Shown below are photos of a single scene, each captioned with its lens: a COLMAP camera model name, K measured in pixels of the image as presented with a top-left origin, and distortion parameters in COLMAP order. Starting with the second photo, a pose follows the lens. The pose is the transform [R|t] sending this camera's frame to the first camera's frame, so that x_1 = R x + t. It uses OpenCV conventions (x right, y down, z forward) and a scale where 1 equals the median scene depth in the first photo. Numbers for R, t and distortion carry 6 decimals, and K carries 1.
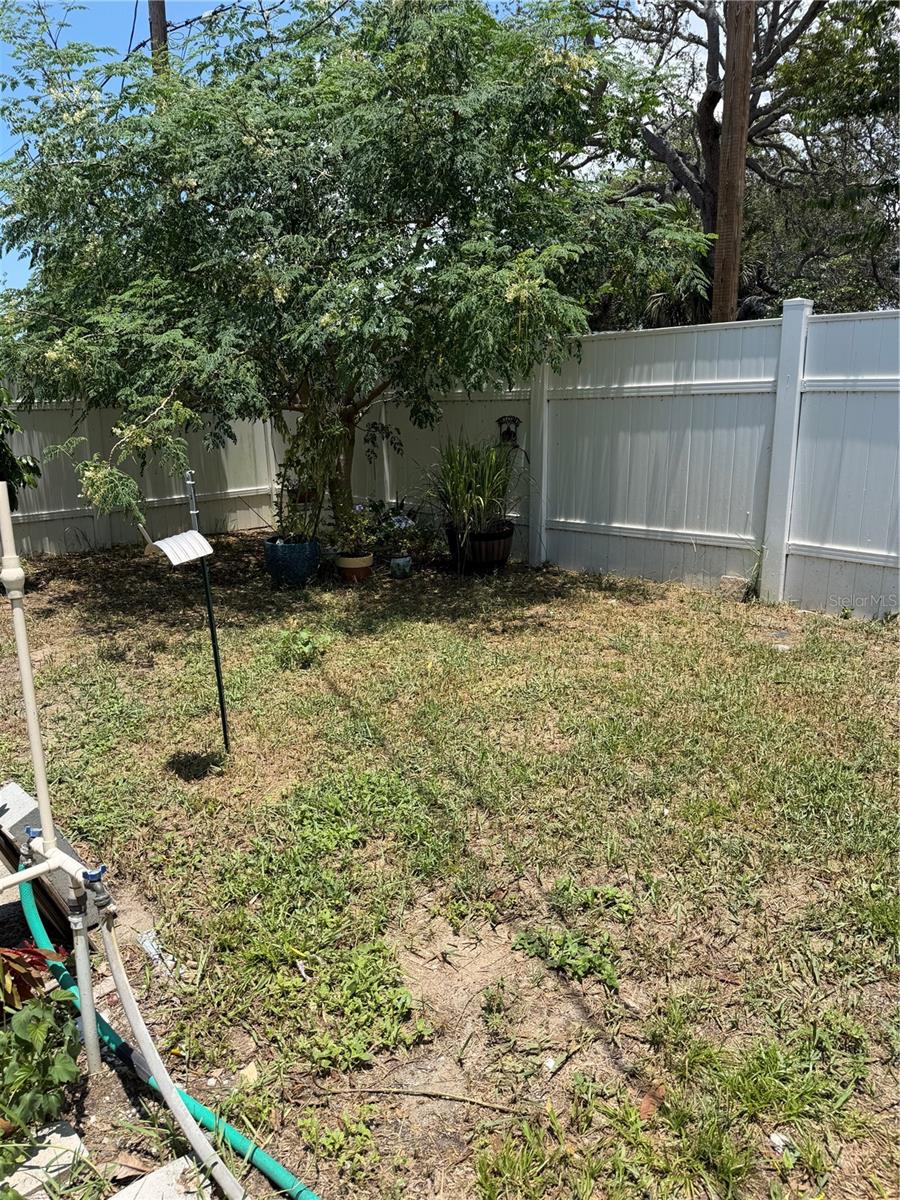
lens RADIAL K [[808.3, 0, 450.0], [0, 808.3, 600.0], [0, 0, 1]] dist [0.111564, -0.141486]
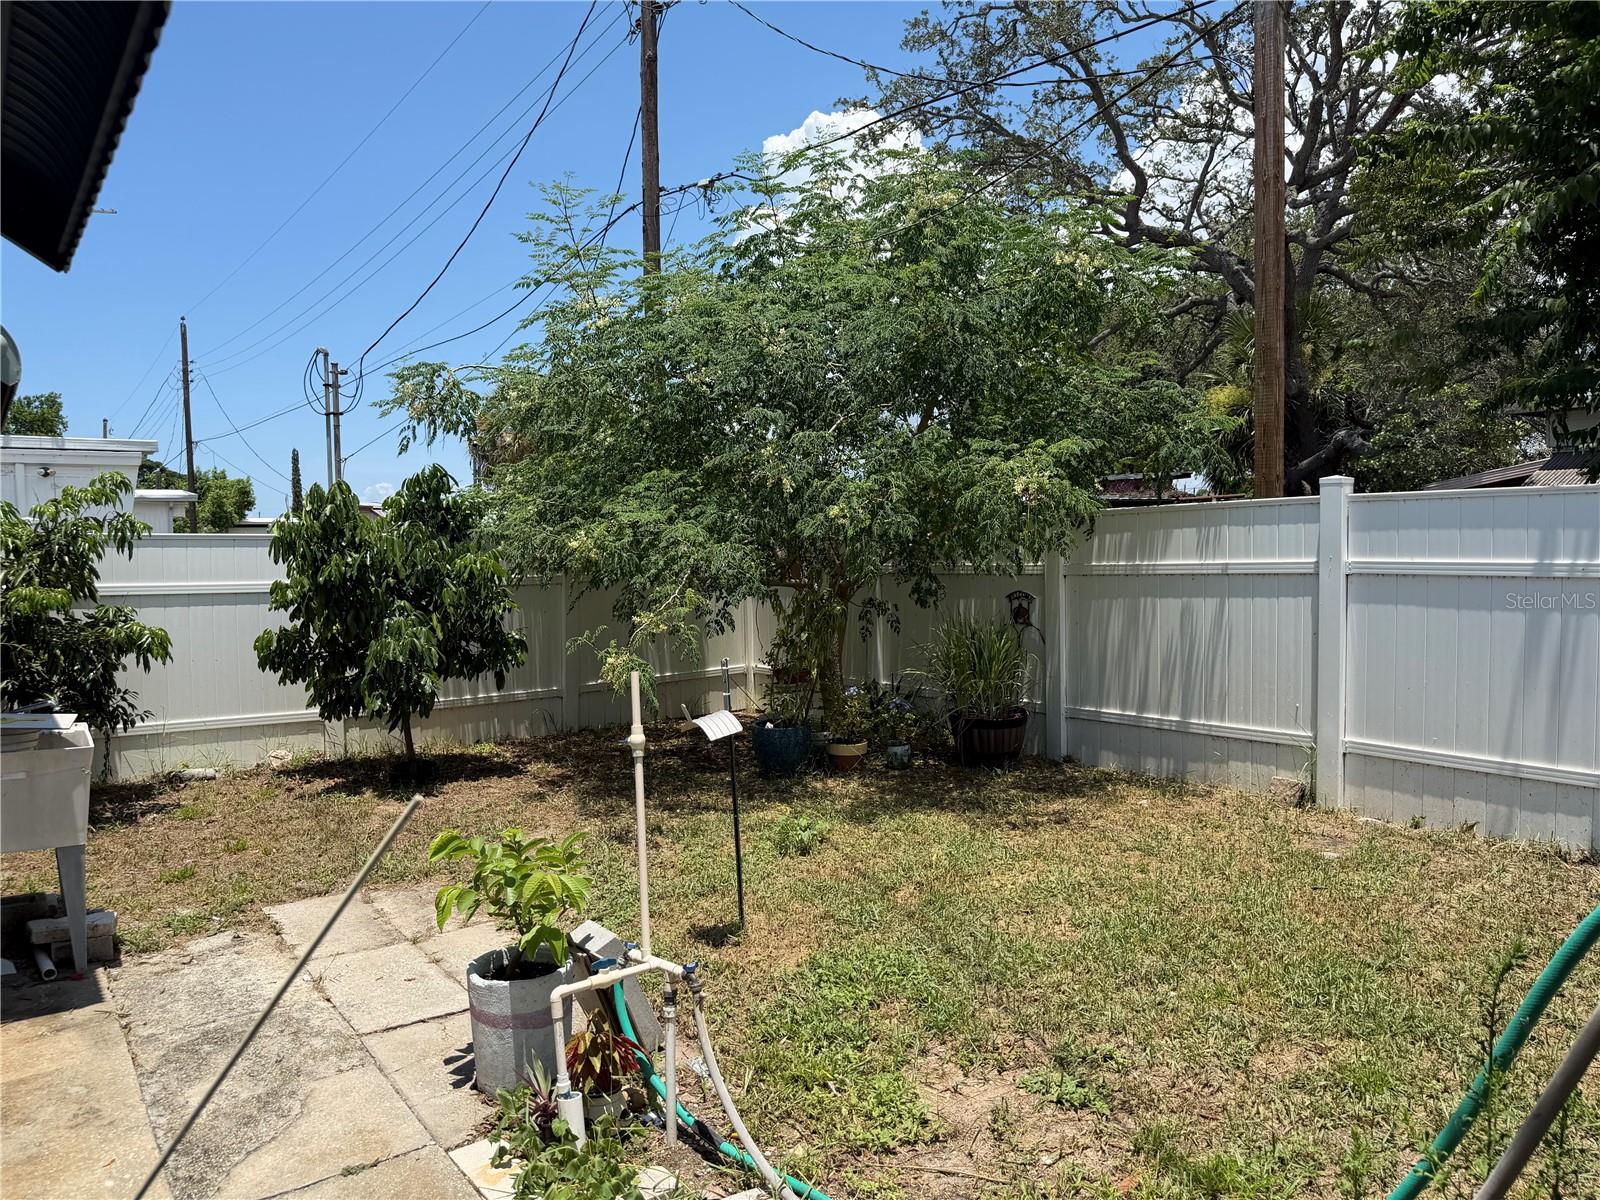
lens RADIAL K [[1077.7, 0, 800.0], [0, 1077.7, 600.0], [0, 0, 1]] dist [0.111564, -0.141486]
pose [[0.990391, 0.002499, -0.138272, -0.006249], [-0.029285, 0.980952, -0.192029, 0.035047], [0.135158, 0.194233, 0.971600, -0.334155]]
